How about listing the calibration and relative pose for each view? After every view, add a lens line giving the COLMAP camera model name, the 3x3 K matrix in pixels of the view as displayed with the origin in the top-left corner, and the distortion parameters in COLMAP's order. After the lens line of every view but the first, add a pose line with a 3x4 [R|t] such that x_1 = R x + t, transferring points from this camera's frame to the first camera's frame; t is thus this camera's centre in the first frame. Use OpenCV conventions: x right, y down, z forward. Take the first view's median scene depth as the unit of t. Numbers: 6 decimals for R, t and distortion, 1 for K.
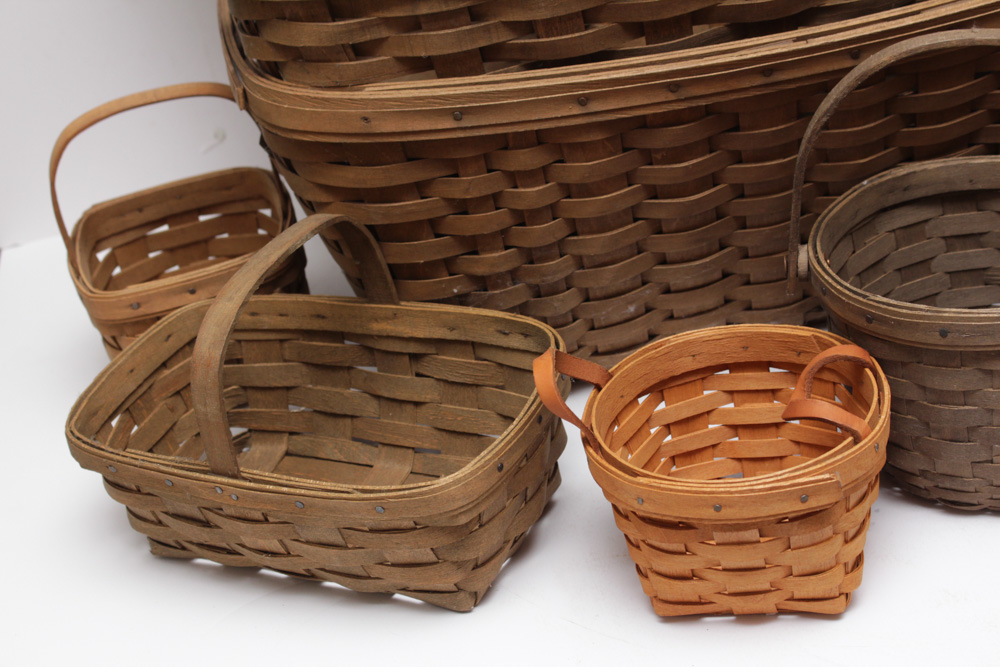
lens RADIAL K [[1868.4, 0, 494.3], [0, 1868.4, 332.4], [0, 0, 1]] dist [-0.016015, 0.000000]
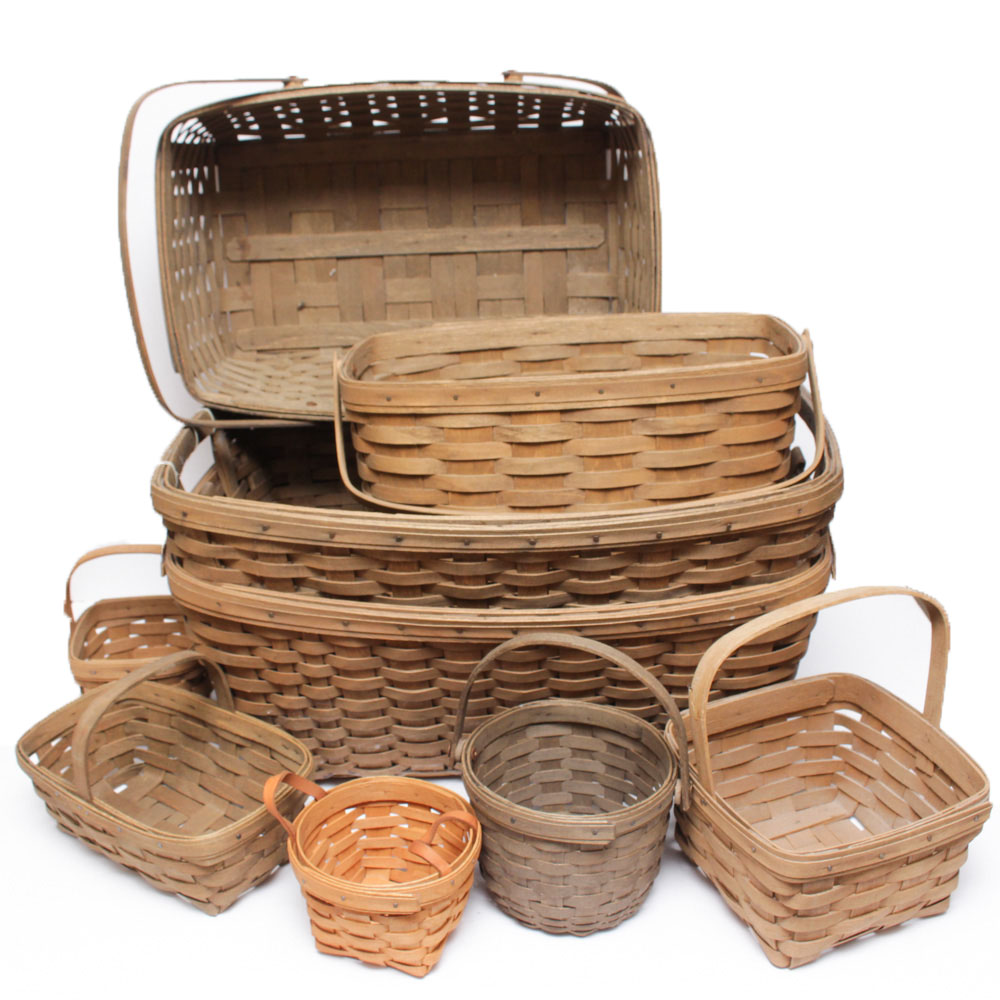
lens RADIAL K [[1242.1, 0, 506.6], [0, 1242.1, 499.4], [0, 0, 1]] dist [-0.130645, 0.000000]
pose [[0.976667, 0.206930, -0.057462, 0.215134], [-0.212490, 0.969910, -0.118835, -0.125583], [0.031143, 0.128273, 0.991250, -0.070403]]
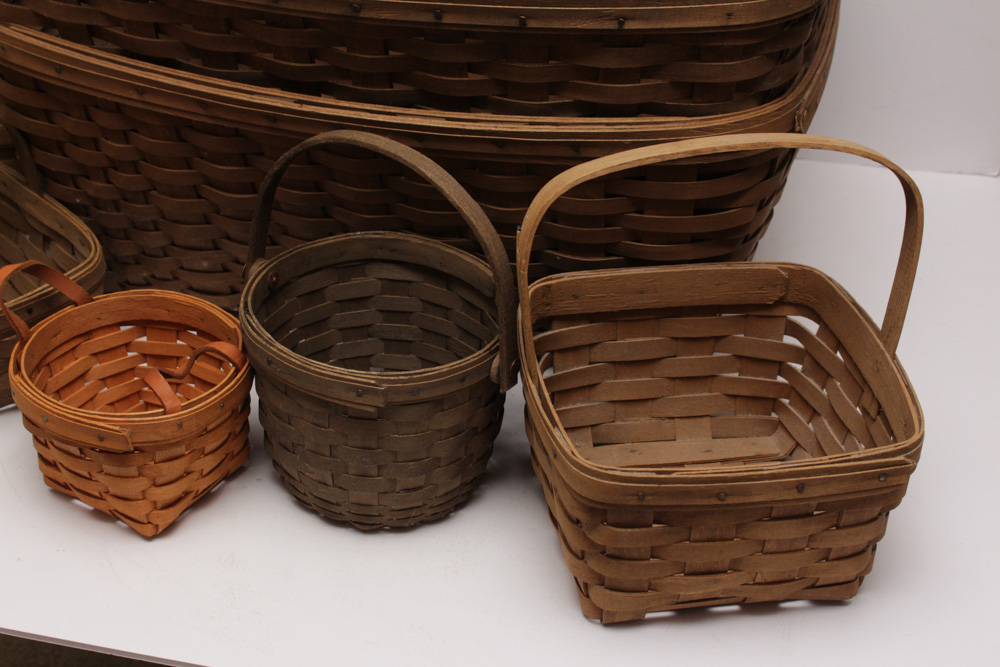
lens RADIAL K [[1459.2, 0, 496.7], [0, 1459.2, 339.4], [0, 0, 1]] dist [-0.082384, 0.000000]
pose [[0.909900, 0.373700, -0.180082, 0.491493], [-0.360697, 0.927145, 0.101484, -0.149170], [0.204887, -0.027385, 0.978402, 0.077336]]
